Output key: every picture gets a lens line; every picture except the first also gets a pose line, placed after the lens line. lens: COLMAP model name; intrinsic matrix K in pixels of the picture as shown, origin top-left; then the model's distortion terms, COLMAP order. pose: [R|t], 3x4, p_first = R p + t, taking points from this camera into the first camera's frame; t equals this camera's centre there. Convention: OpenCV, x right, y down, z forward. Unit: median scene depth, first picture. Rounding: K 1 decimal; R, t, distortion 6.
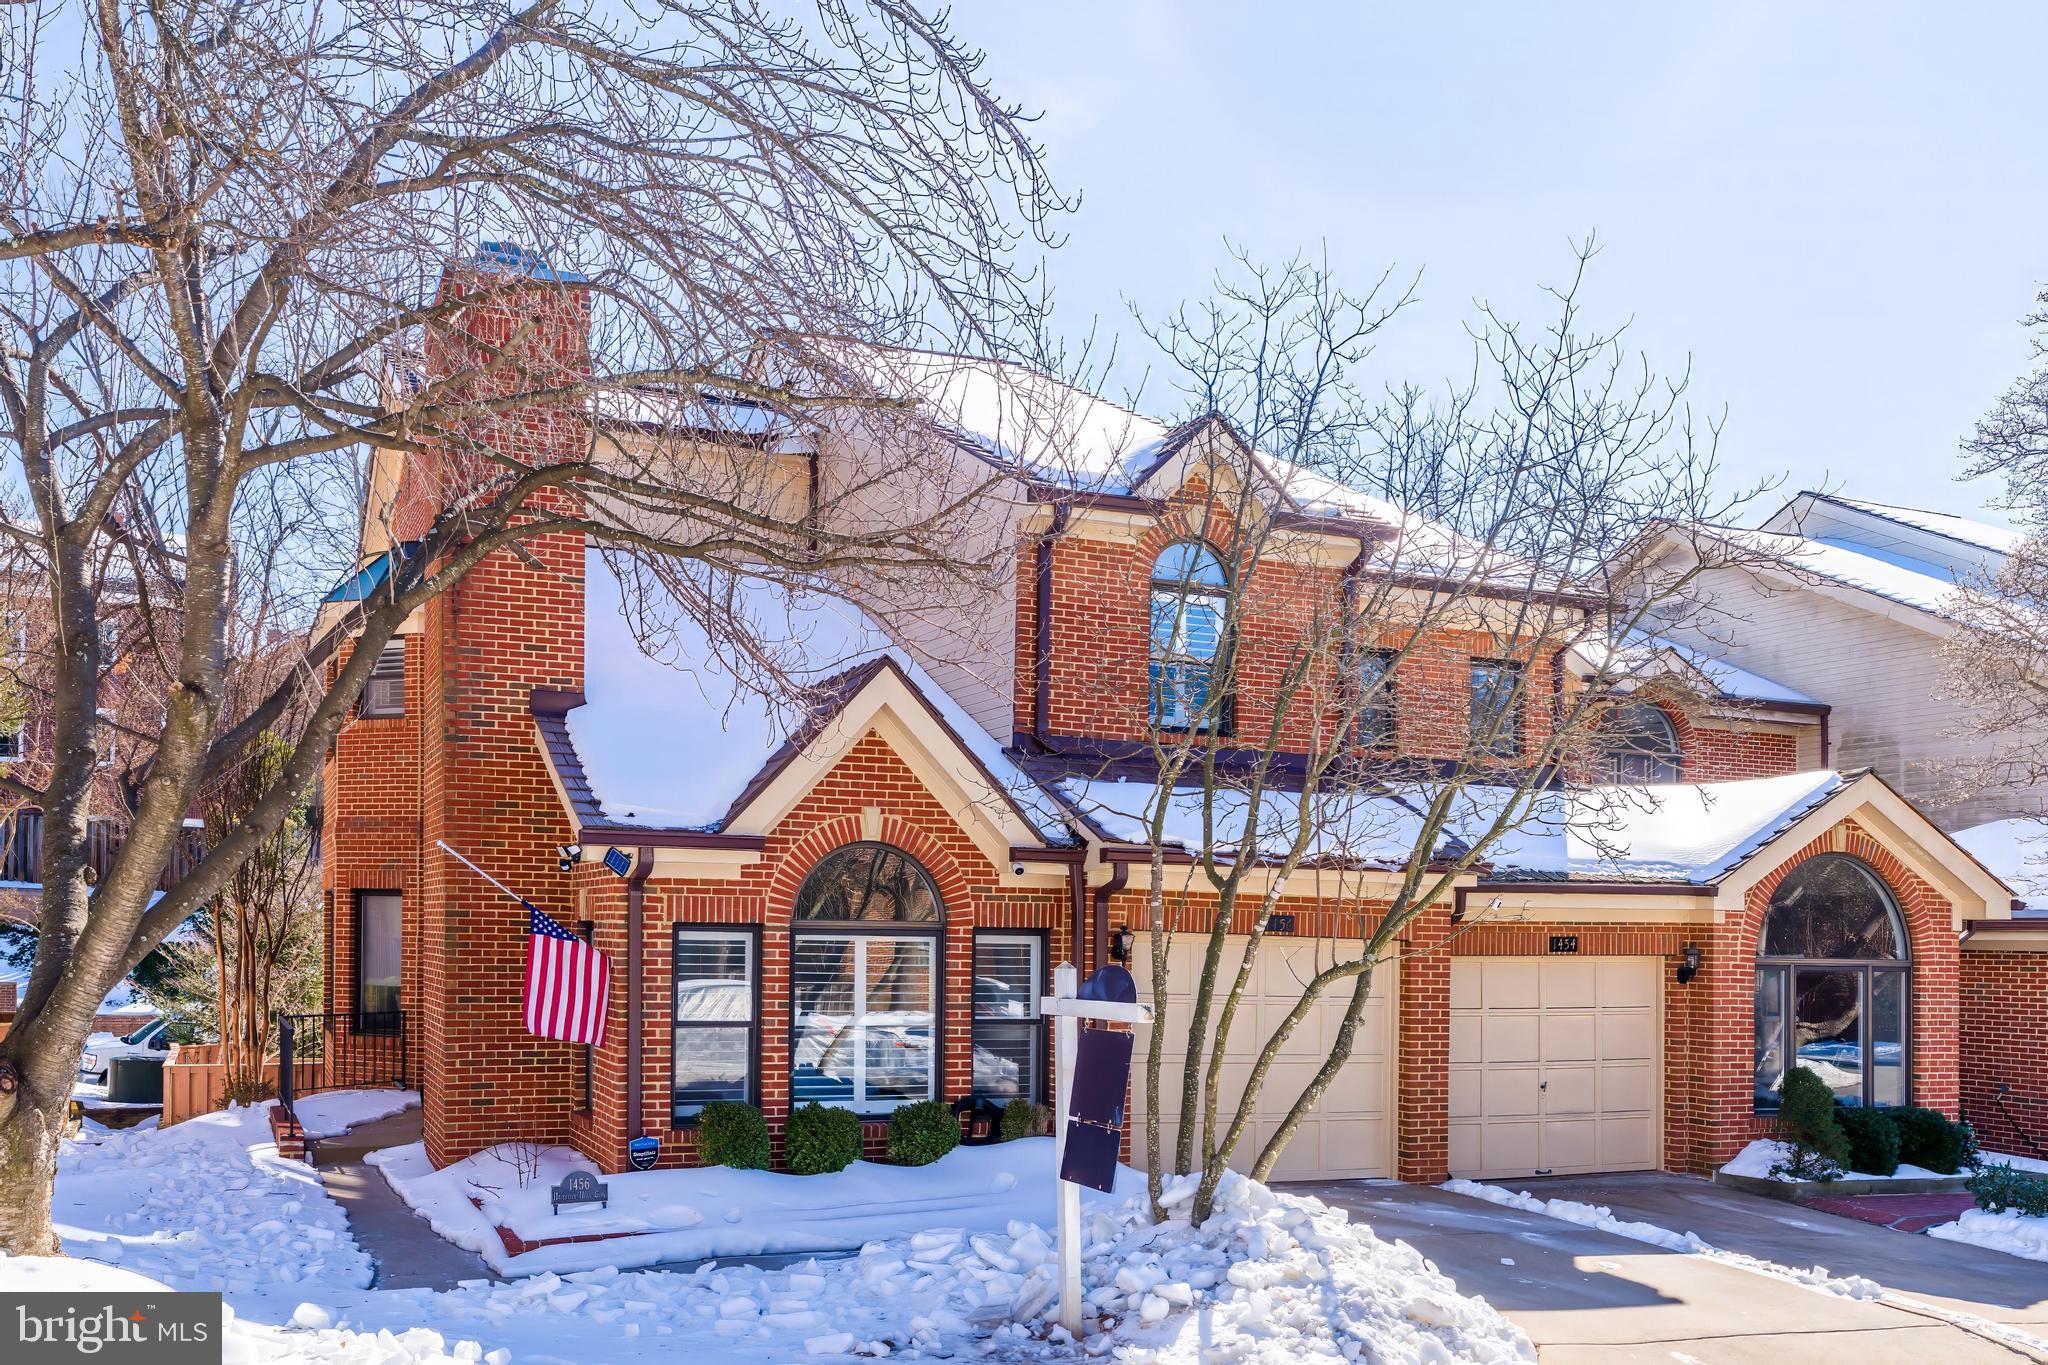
lens RADIAL K [[1420.8, 0, 1024.0], [0, 1420.8, 682.5], [0, 0, 1]] dist [0.003239, 0.000592]
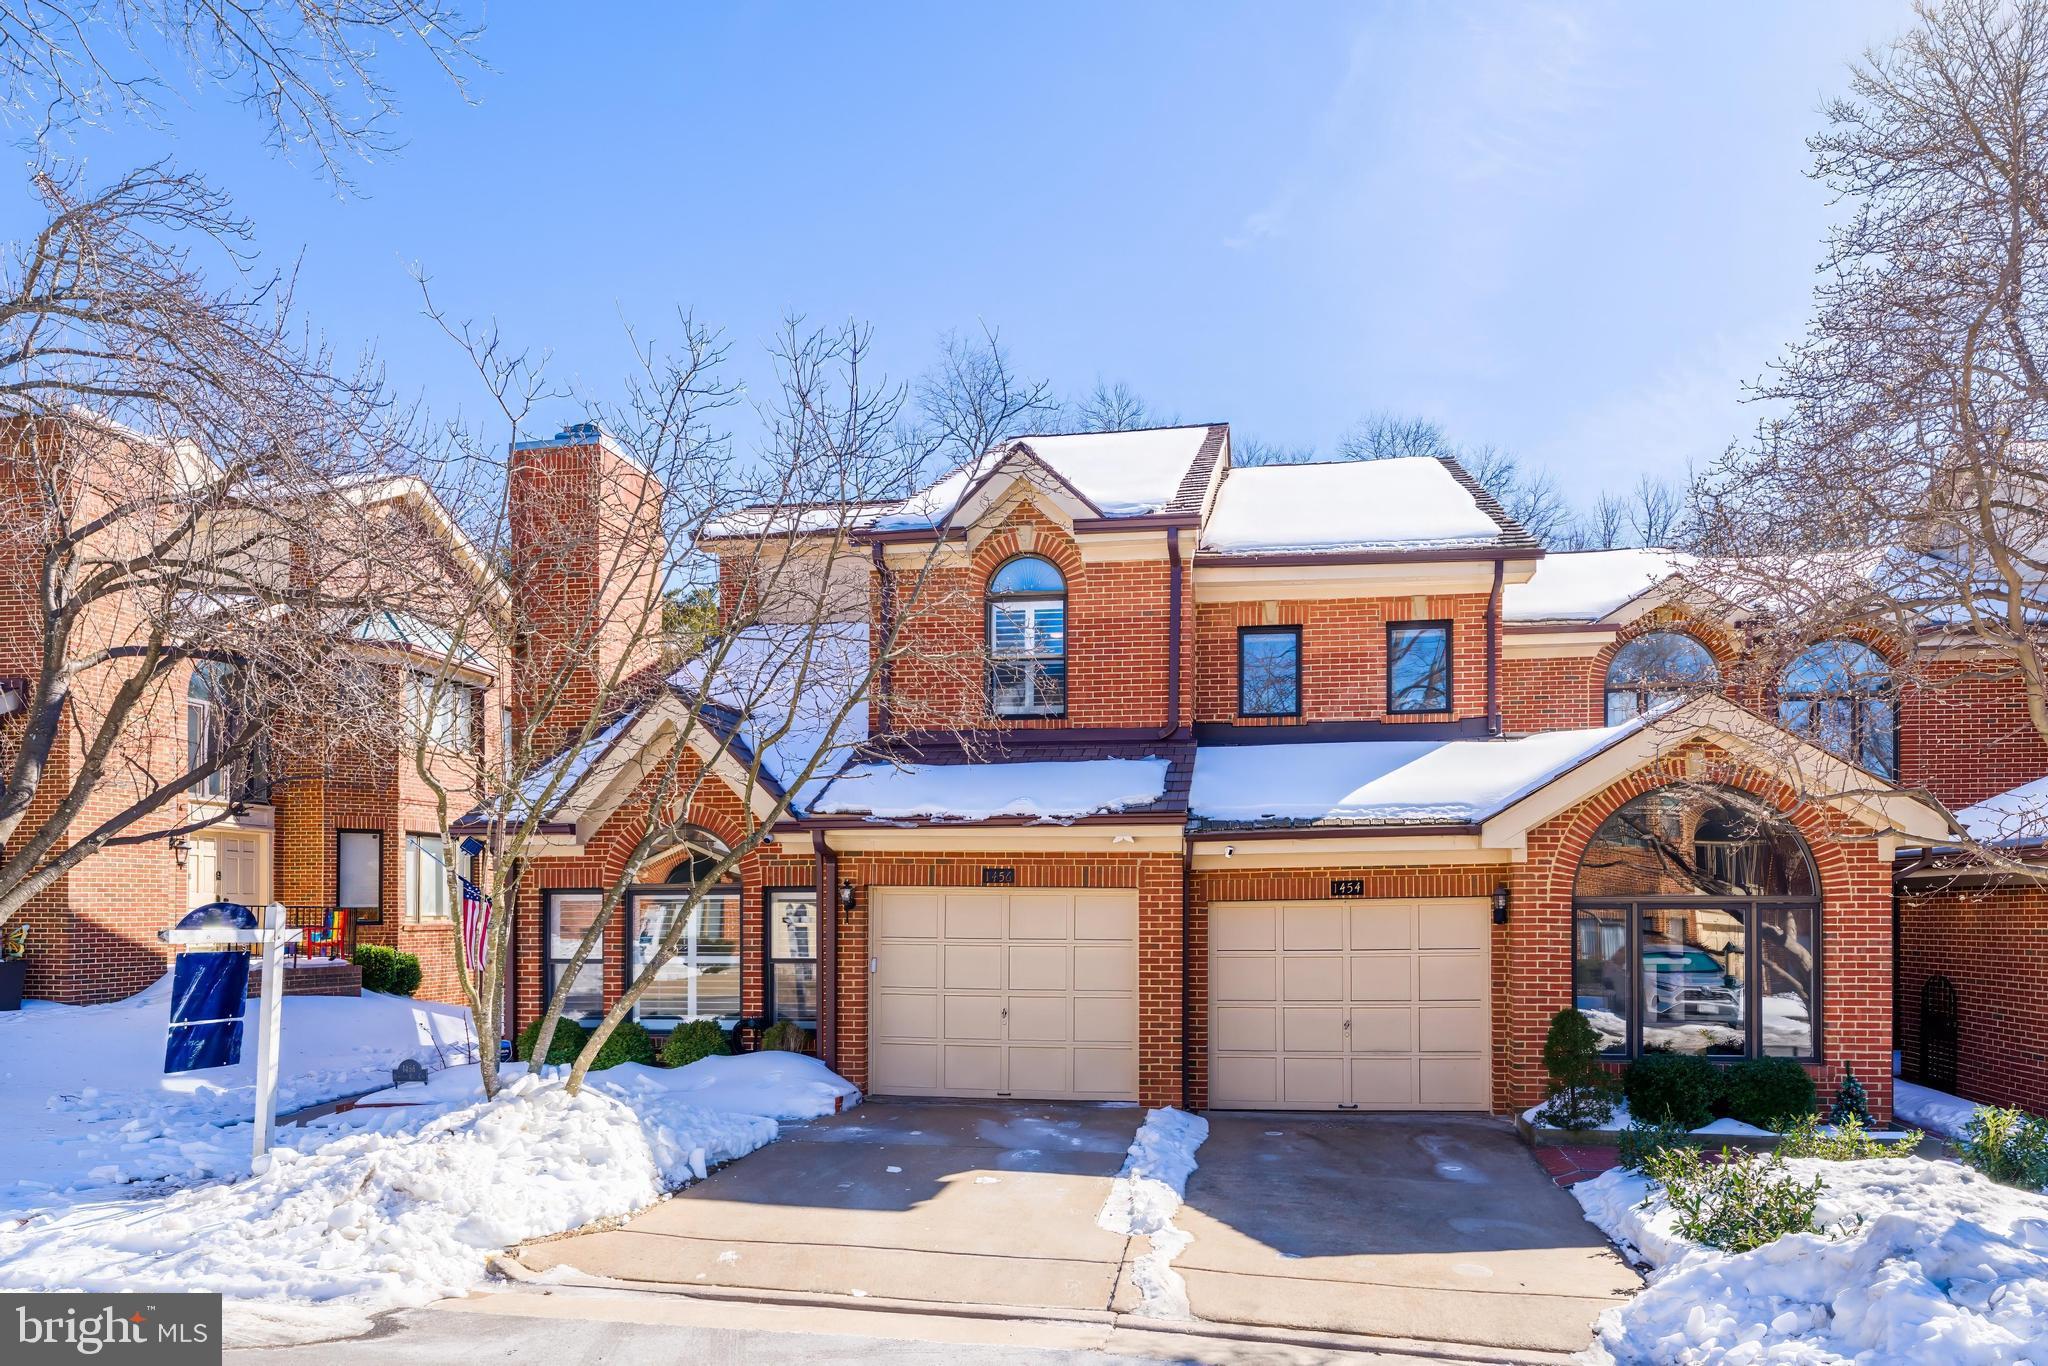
lens RADIAL K [[1118.6, 0, 1024.1], [0, 1118.6, 714.8], [0, 0, 1]] dist [0.001151, 0.000033]
pose [[0.899945, -0.093502, -0.425859, 0.528205], [0.096343, 0.995236, -0.014918, 0.048118], [0.425225, -0.027603, 0.904667, 0.165804]]
